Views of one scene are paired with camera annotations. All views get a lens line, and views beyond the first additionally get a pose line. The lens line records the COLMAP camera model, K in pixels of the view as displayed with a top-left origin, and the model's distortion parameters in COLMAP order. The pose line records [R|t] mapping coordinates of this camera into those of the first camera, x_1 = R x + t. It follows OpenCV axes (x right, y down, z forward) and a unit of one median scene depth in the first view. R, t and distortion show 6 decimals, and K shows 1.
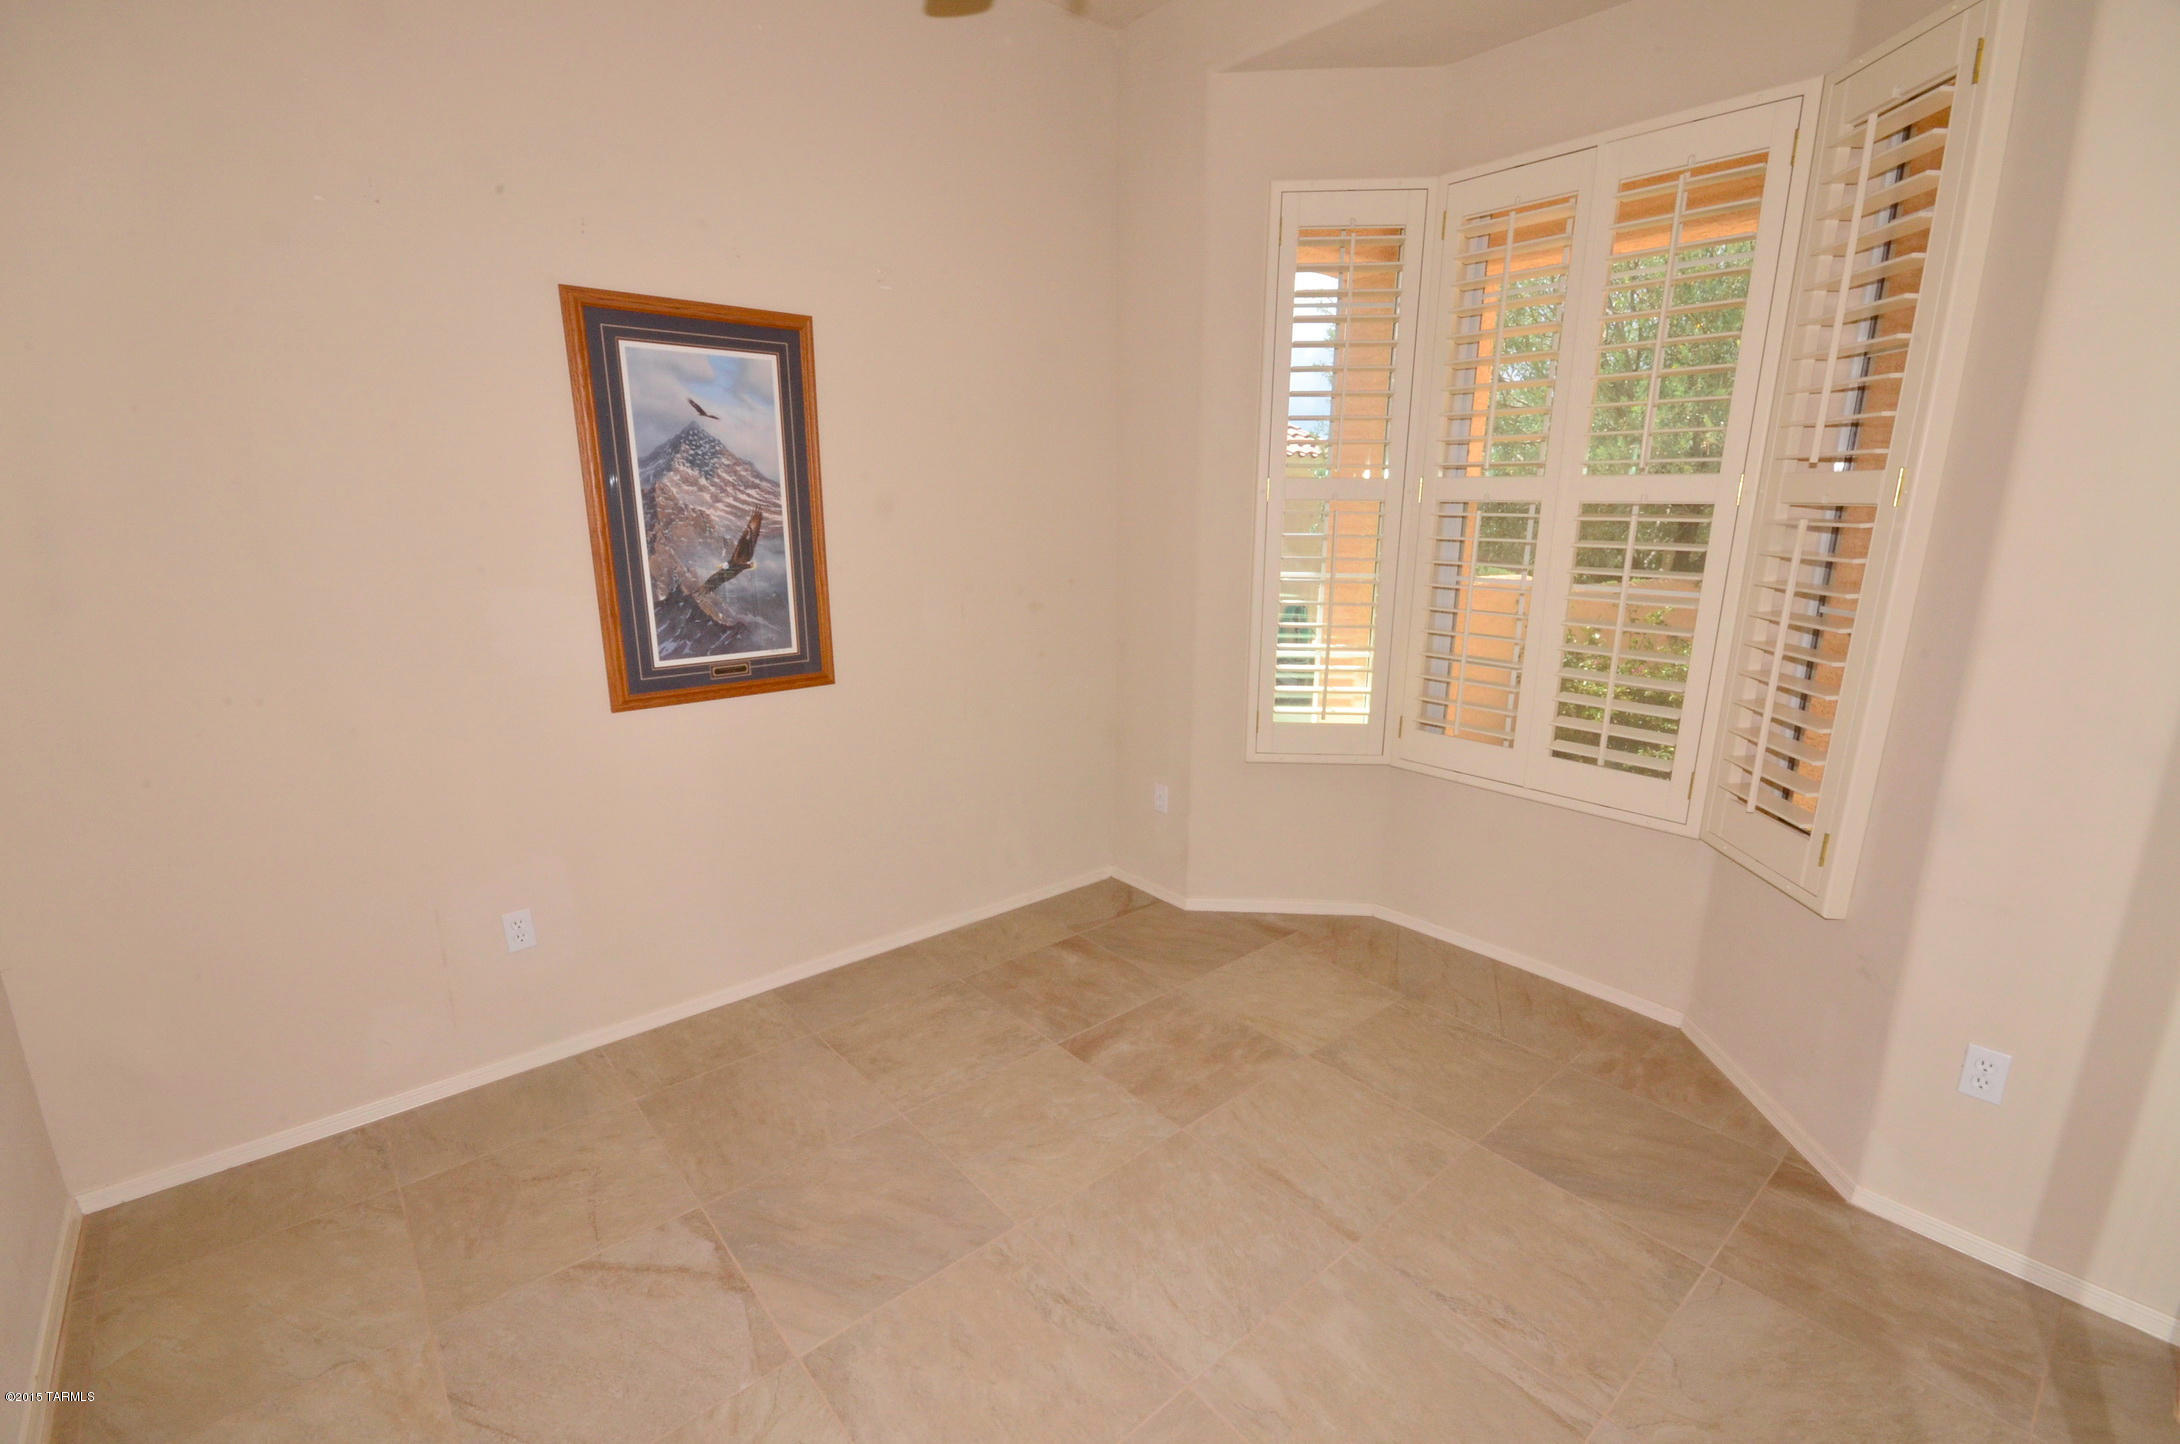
lens RADIAL K [[935.9, 0, 1086.3], [0, 935.9, 722.0], [0, 0, 1]] dist [-0.009581, -0.000471]
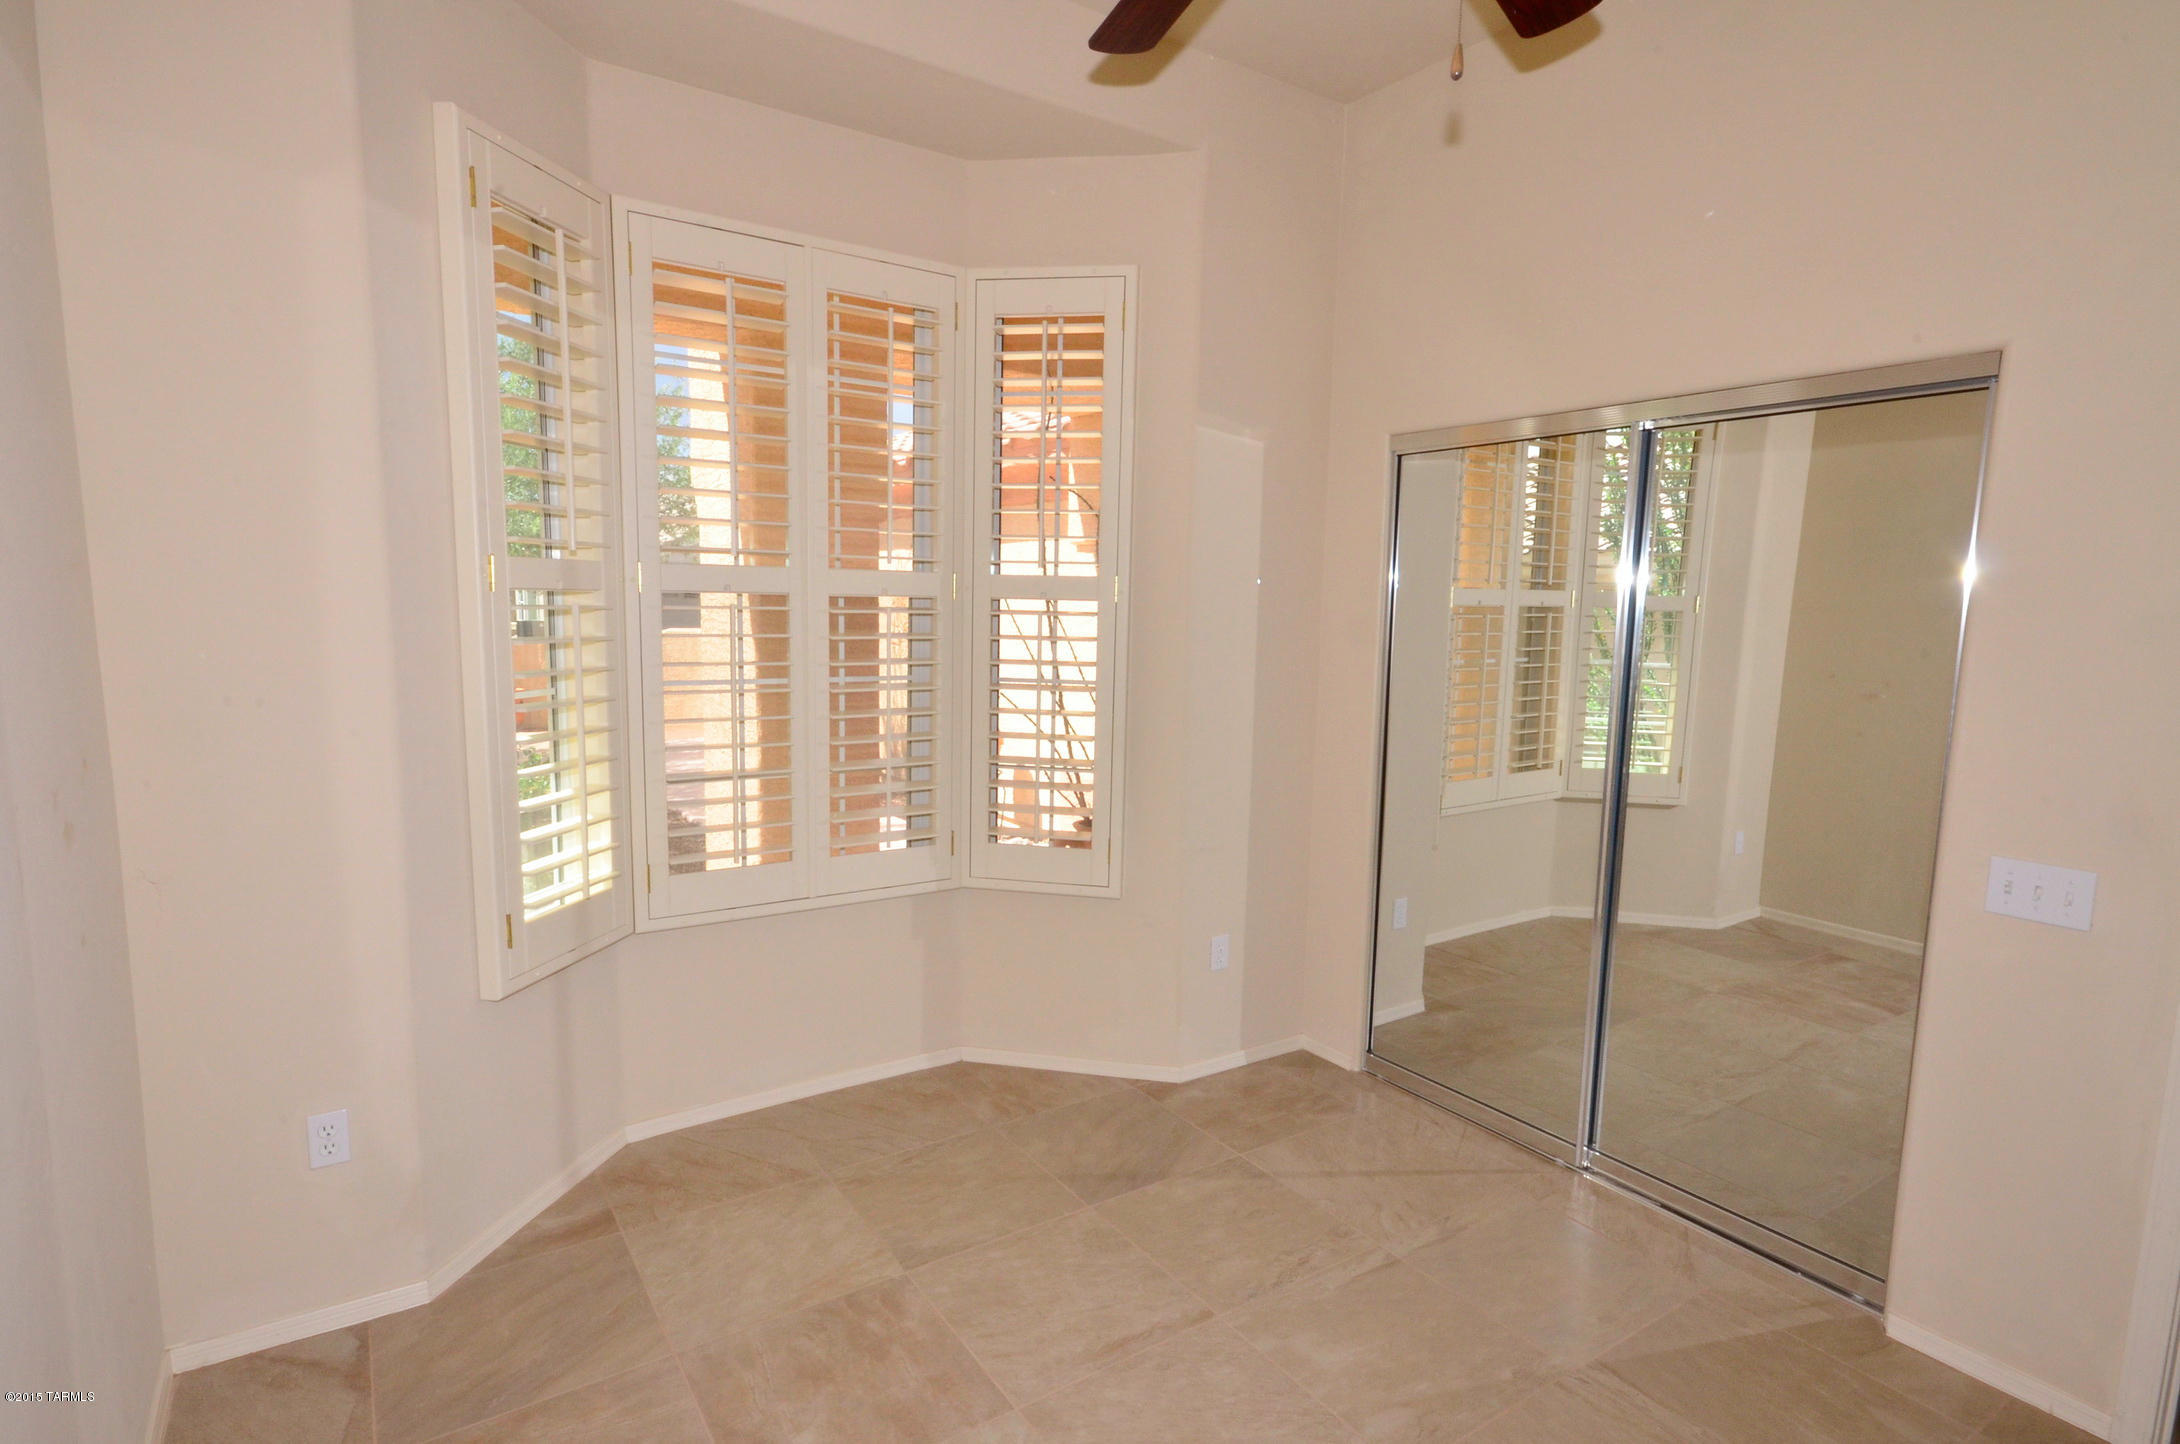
lens RADIAL K [[1097.2, 0, 1086.5], [0, 1097.2, 728.1], [0, 0, 1]] dist [0.002404, 0.001001]
pose [[0.128912, -0.120626, 0.984292, -0.582662], [0.212734, 0.972830, 0.091359, -0.143502], [-0.968569, 0.197615, 0.151071, 0.578104]]
